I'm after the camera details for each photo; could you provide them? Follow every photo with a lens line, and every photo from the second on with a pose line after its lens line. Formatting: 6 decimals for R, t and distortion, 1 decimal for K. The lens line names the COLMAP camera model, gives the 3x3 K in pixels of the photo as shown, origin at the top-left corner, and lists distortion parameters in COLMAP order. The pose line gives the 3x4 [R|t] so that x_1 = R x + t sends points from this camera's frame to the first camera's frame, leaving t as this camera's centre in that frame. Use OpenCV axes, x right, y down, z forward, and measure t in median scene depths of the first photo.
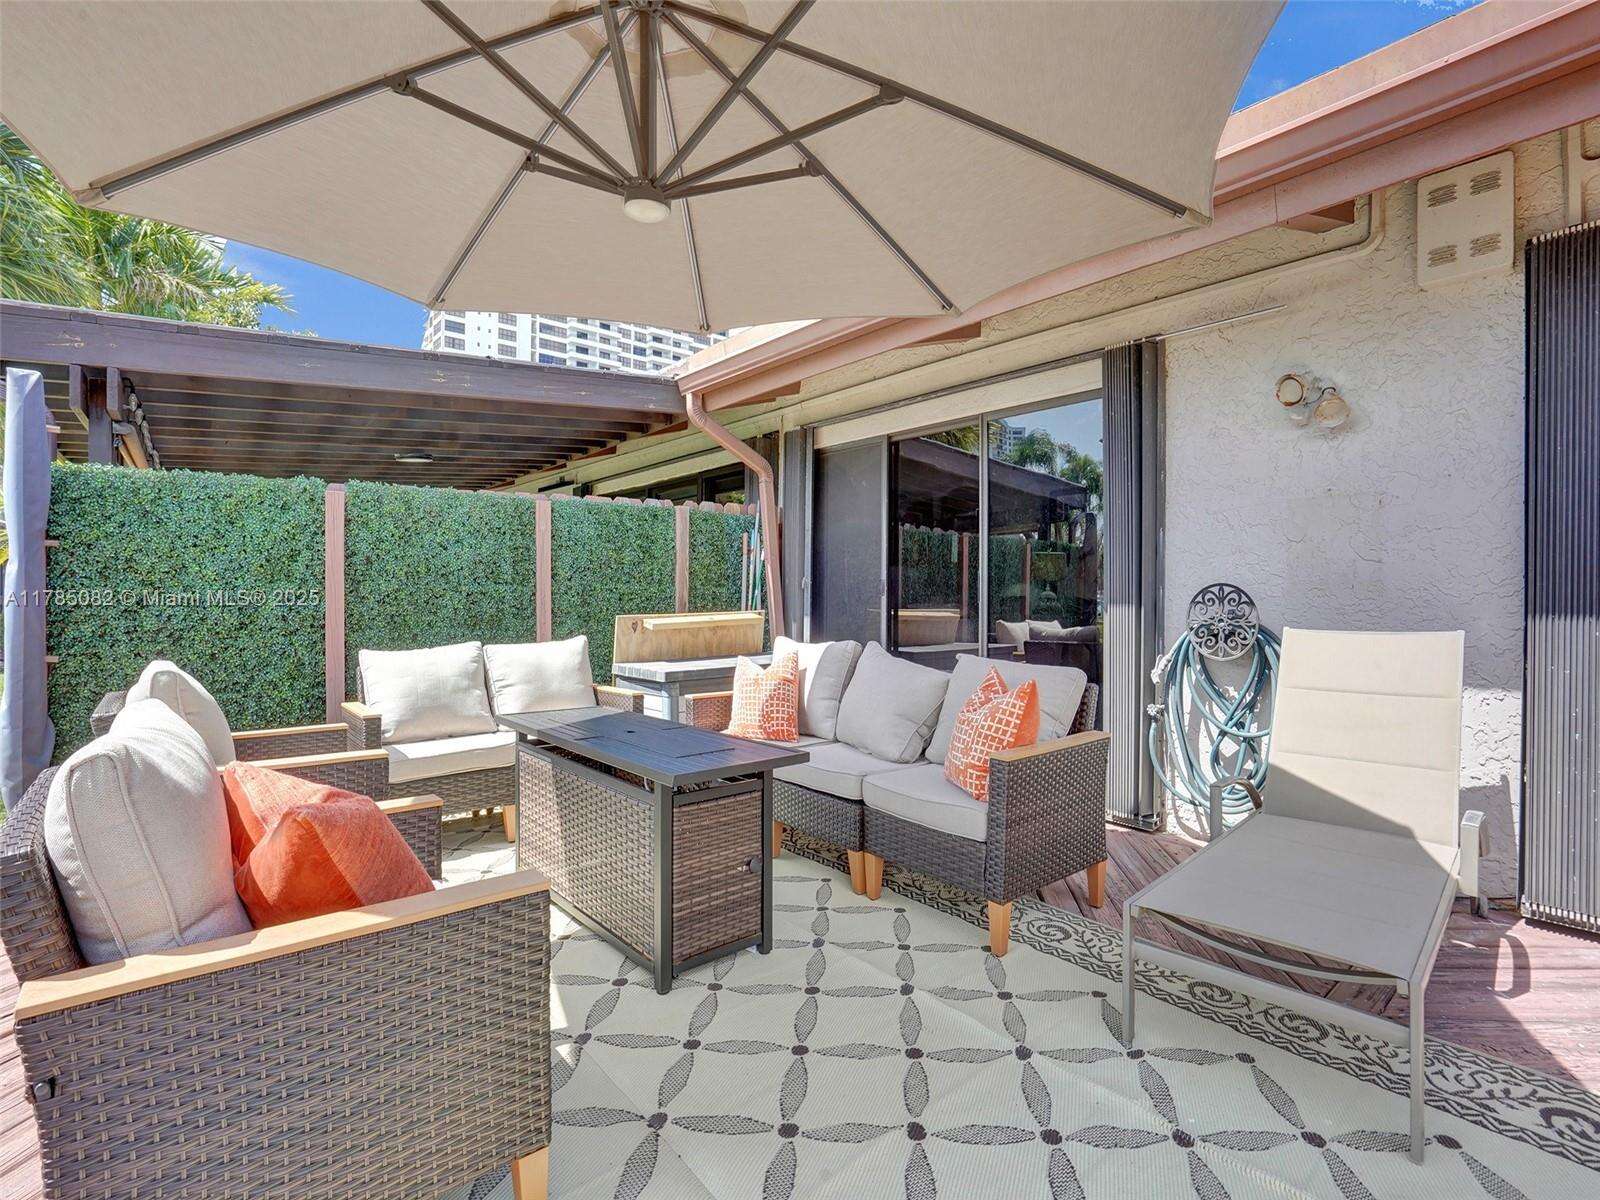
lens RADIAL K [[743.4, 0, 813.4], [0, 743.4, 601.3], [0, 0, 1]] dist [-0.045194, 0.015472]
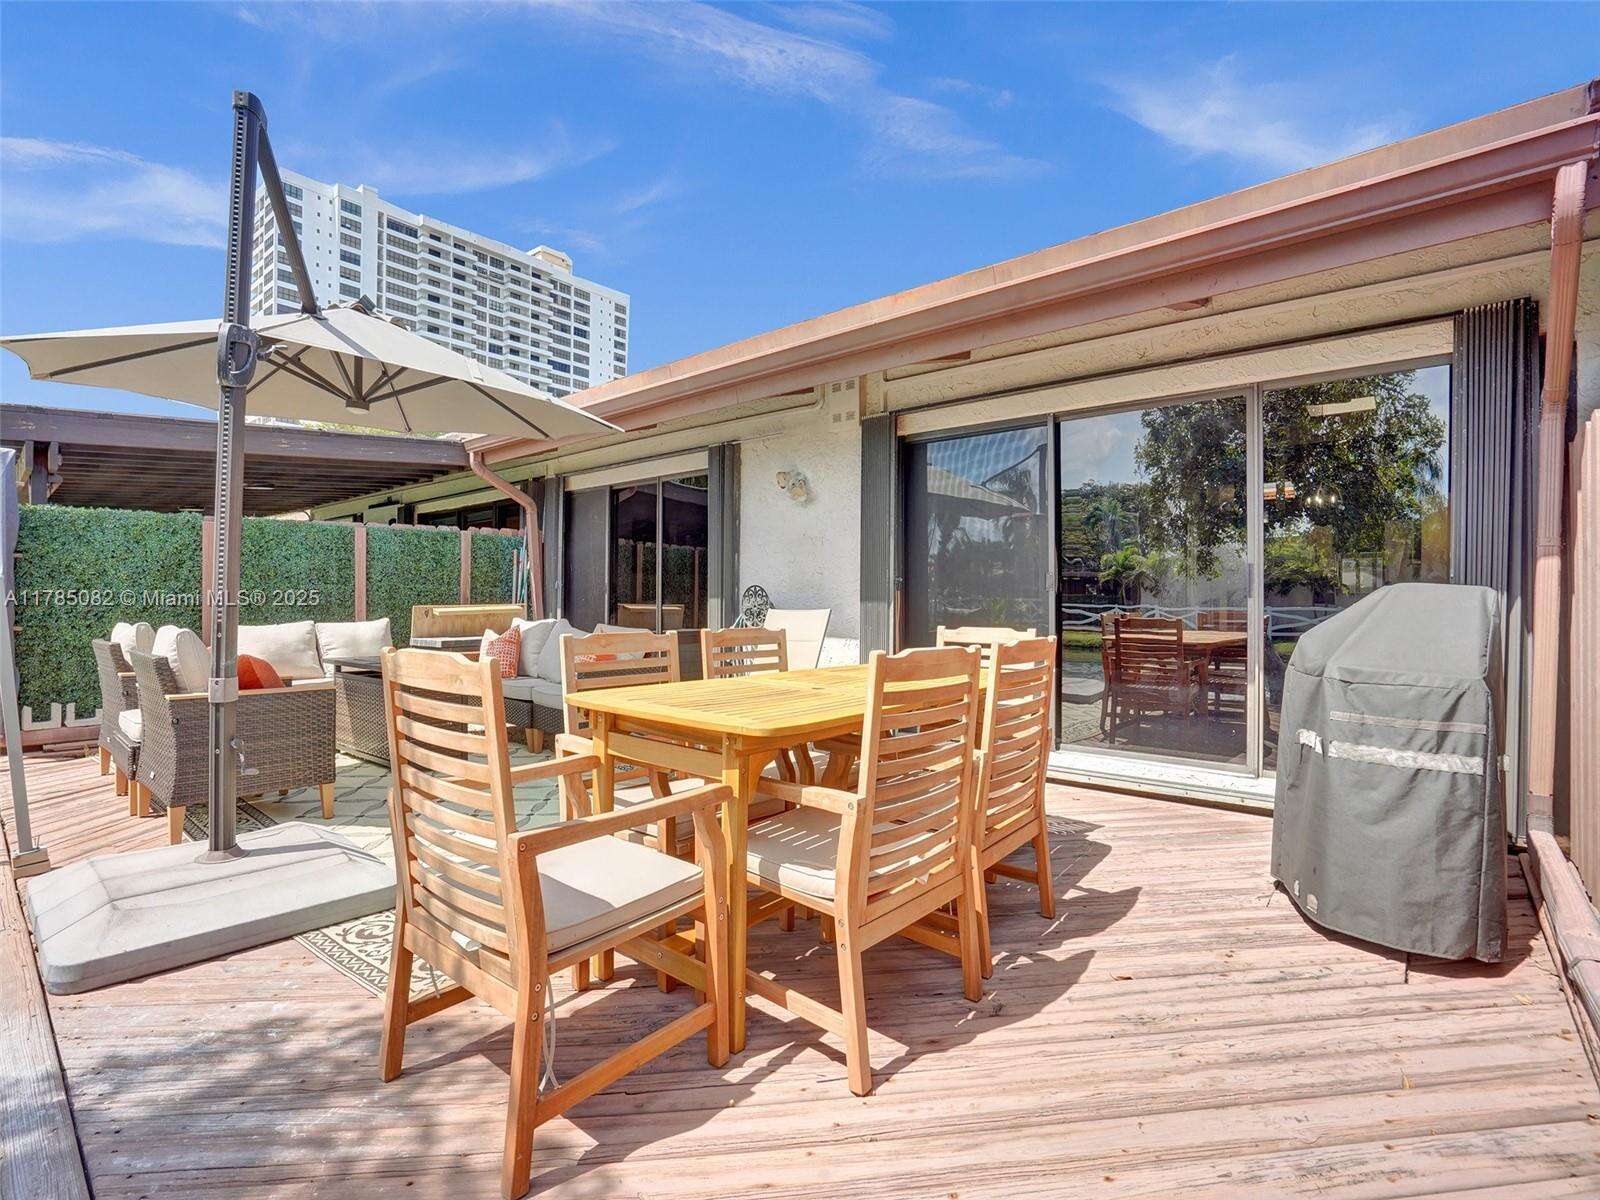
lens RADIAL K [[743.4, 0, 799.8], [0, 743.4, 606.8], [0, 0, 1]] dist [-0.045194, 0.015472]
pose [[0.987633, 0.001504, 0.156779, 0.240293], [-0.001497, 0.999999, -0.000165, 0.018518], [-0.156779, -0.000072, 0.987634, -0.513738]]
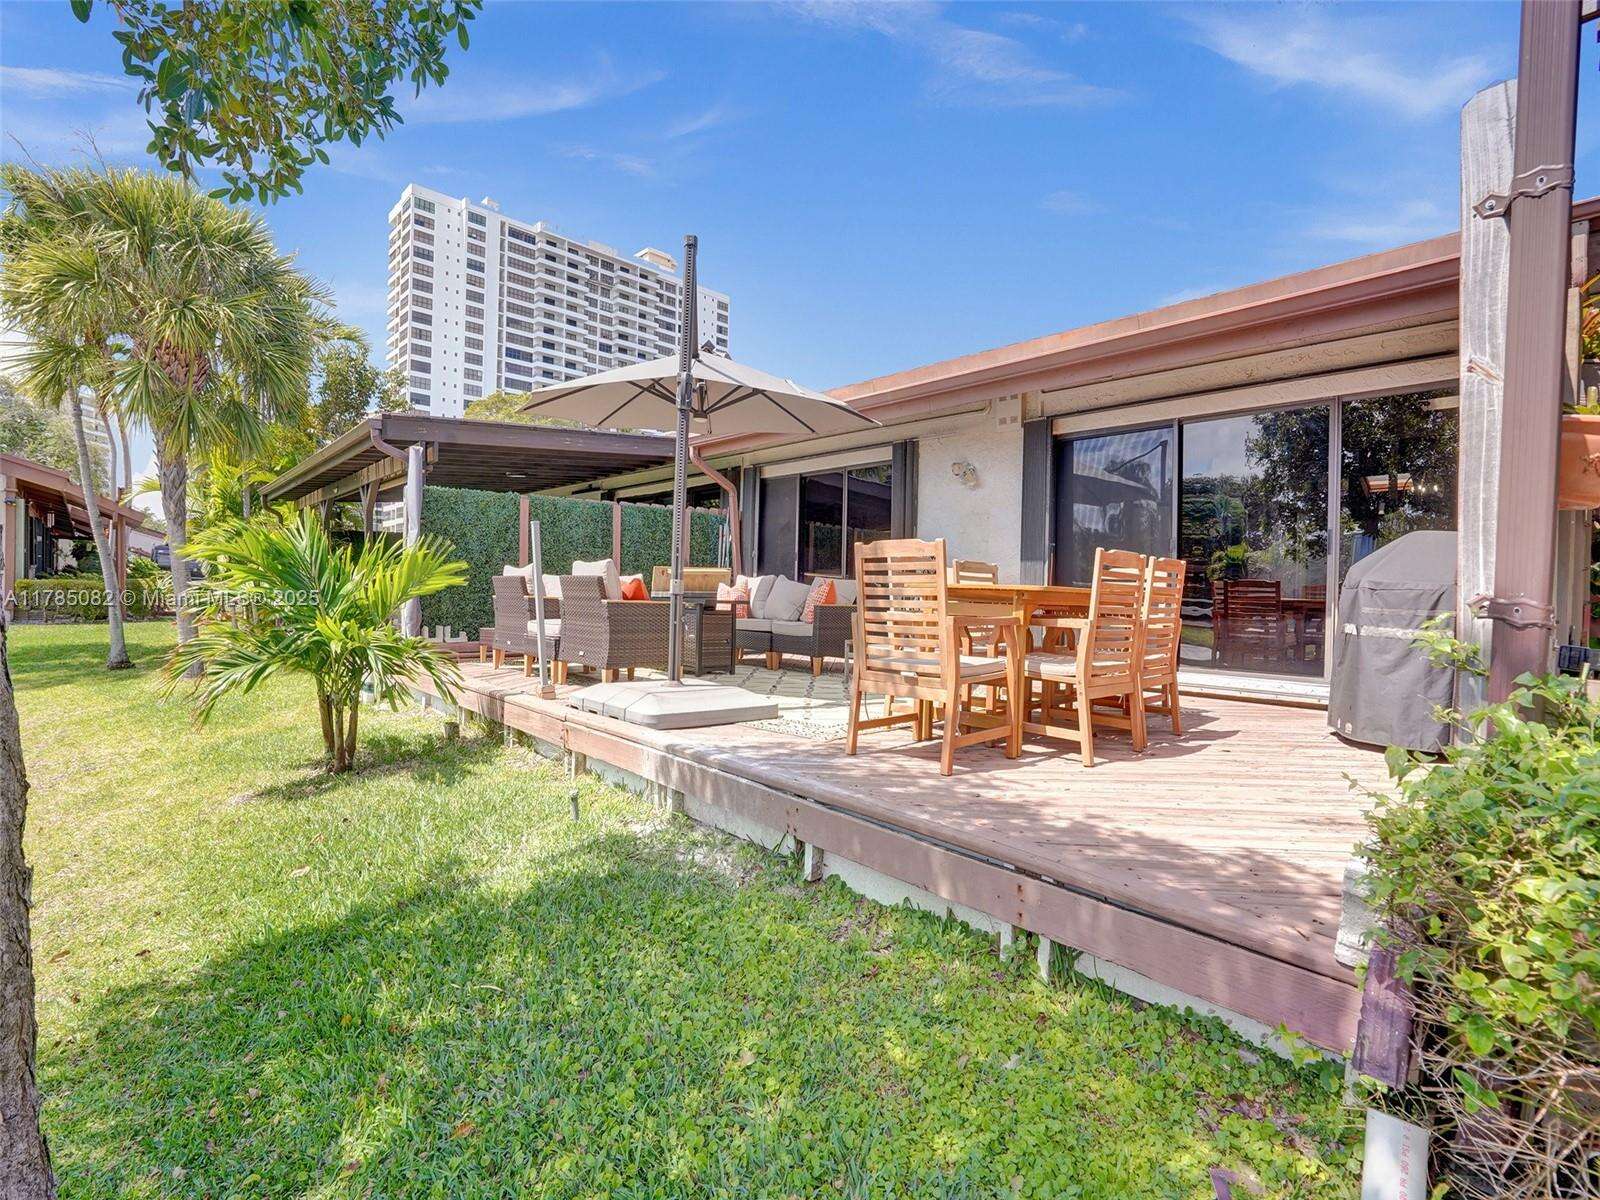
lens RADIAL K [[743.4, 0, 800.3], [0, 743.4, 607.0], [0, 0, 1]] dist [-0.045194, 0.015472]
pose [[0.999056, 0.019677, 0.038724, 0.035885], [-0.020082, 0.999747, 0.010089, 0.087577], [-0.038516, -0.010857, 0.999199, -0.838933]]
